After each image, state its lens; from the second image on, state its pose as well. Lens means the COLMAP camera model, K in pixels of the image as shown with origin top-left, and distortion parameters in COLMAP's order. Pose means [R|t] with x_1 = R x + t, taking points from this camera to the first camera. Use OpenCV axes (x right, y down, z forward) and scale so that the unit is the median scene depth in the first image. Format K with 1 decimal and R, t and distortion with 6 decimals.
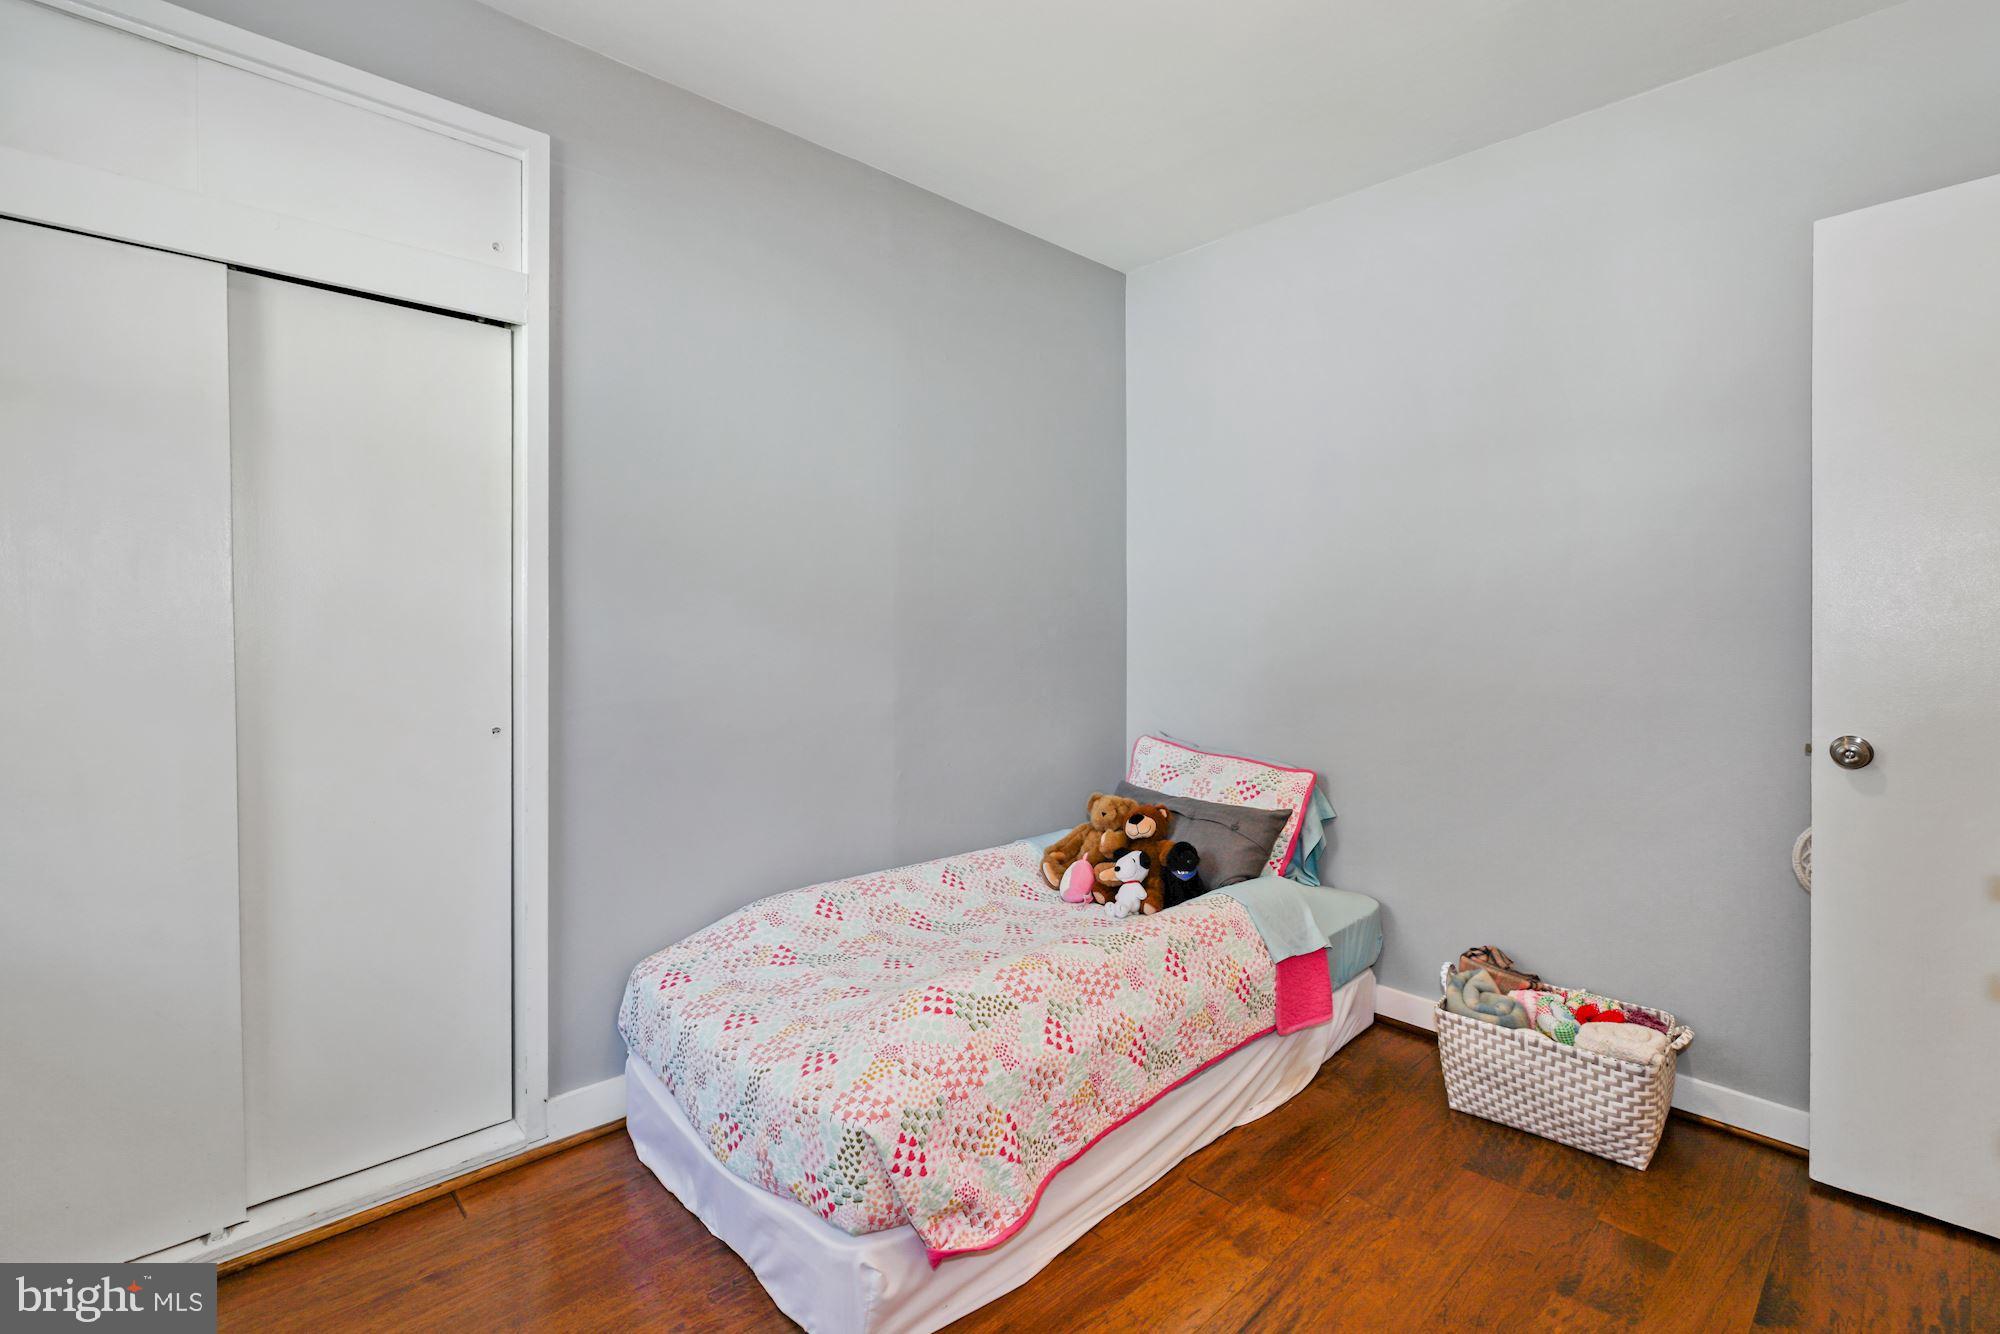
lens RADIAL K [[940.9, 0, 995.2], [0, 940.9, 629.9], [0, 0, 1]] dist [-0.001997, 0.000557]
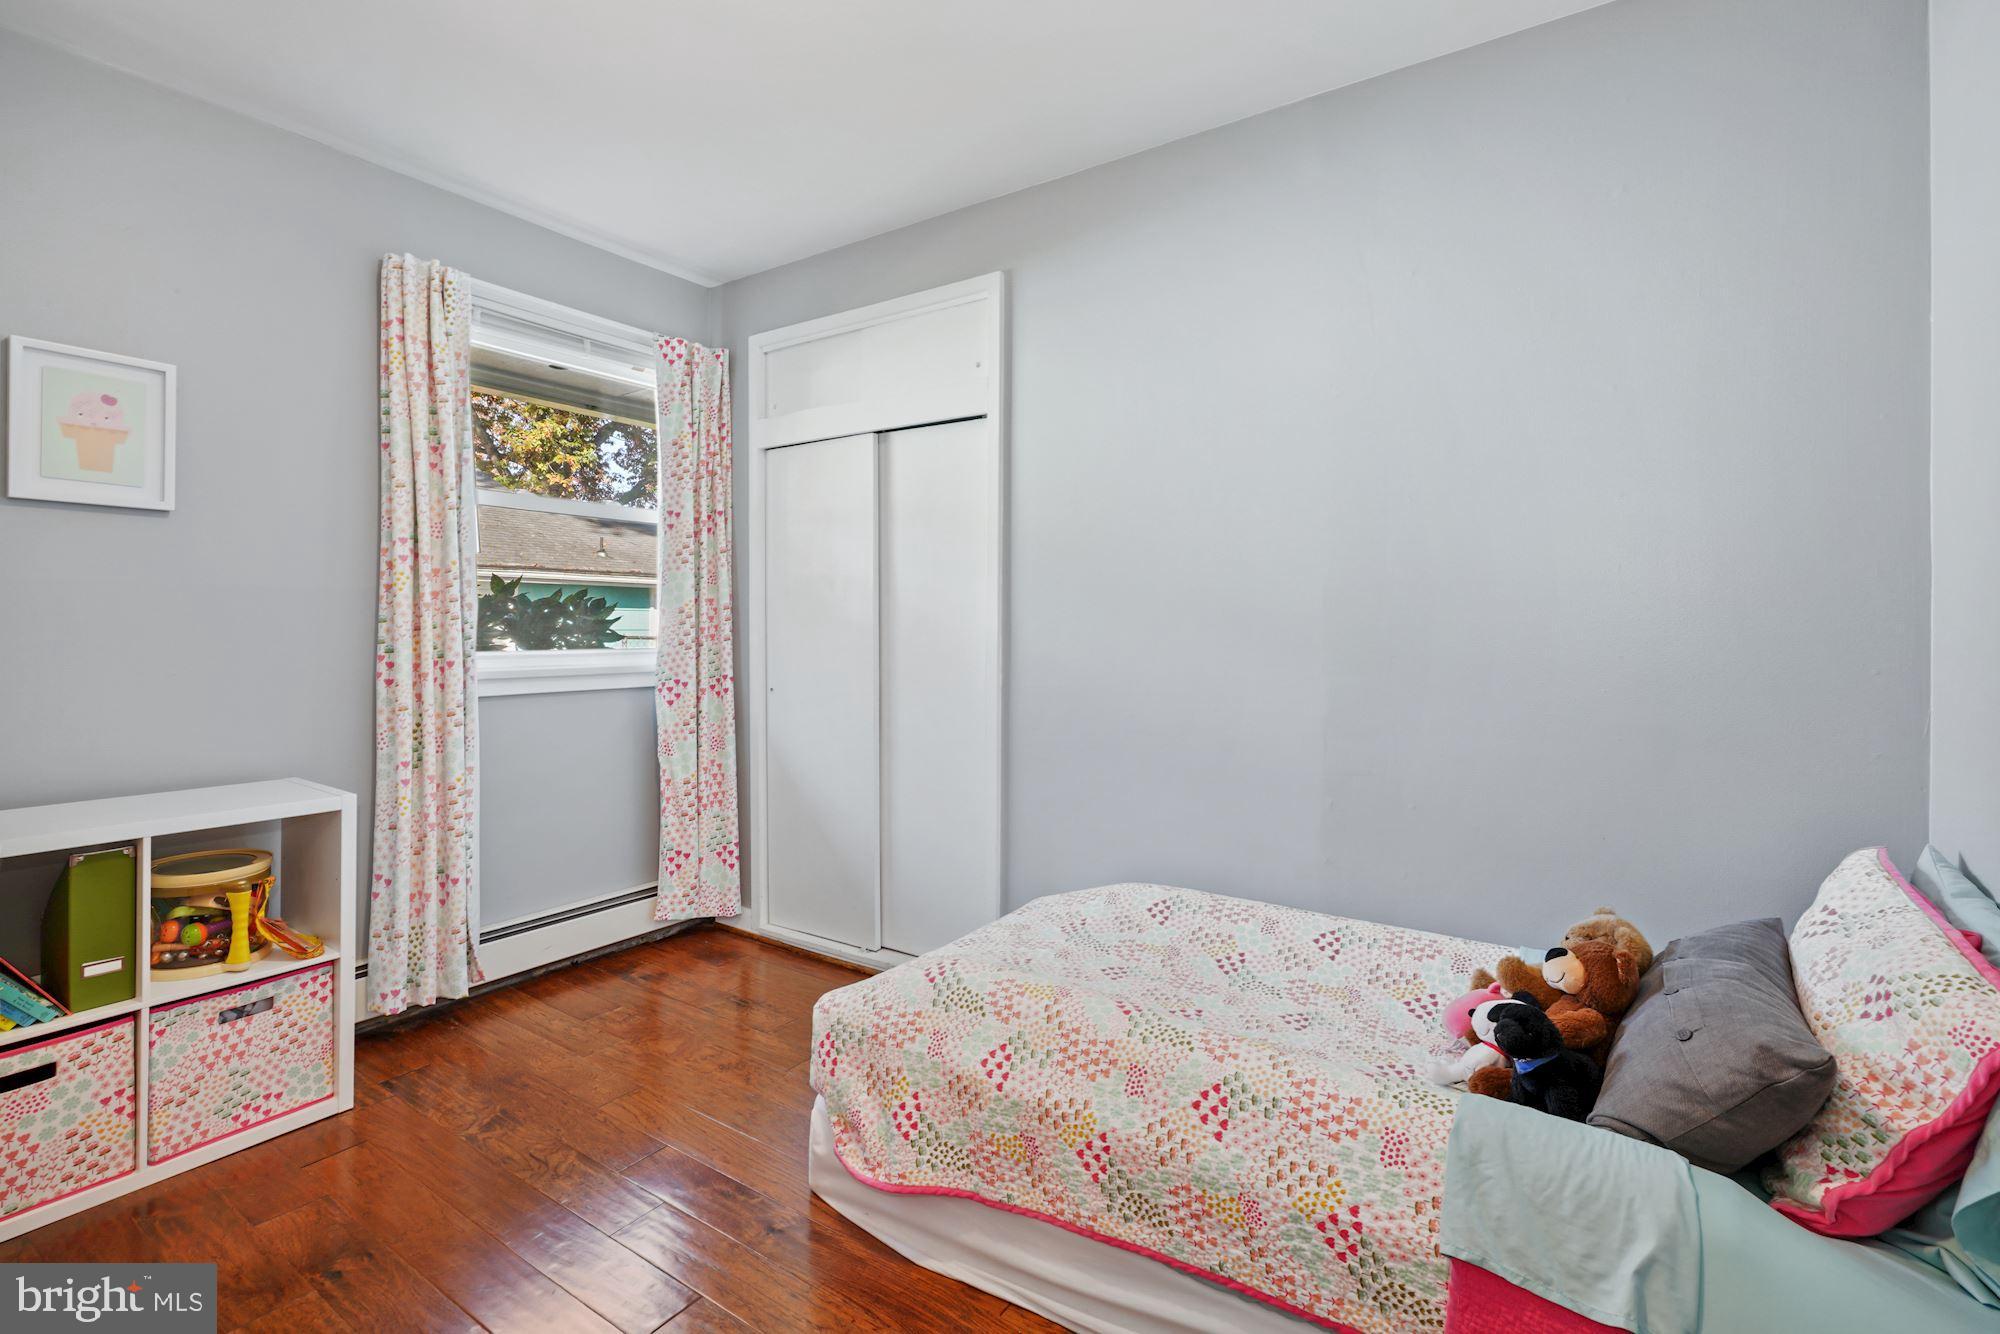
lens RADIAL K [[940.9, 0, 995.2], [0, 940.9, 629.9], [0, 0, 1]] dist [-0.001997, 0.000557]
pose [[0.187827, -0.001106, -0.982202, 0.918366], [-0.002682, 0.999995, -0.001639, 0.004527], [0.982198, 0.002942, 0.187823, 0.774472]]
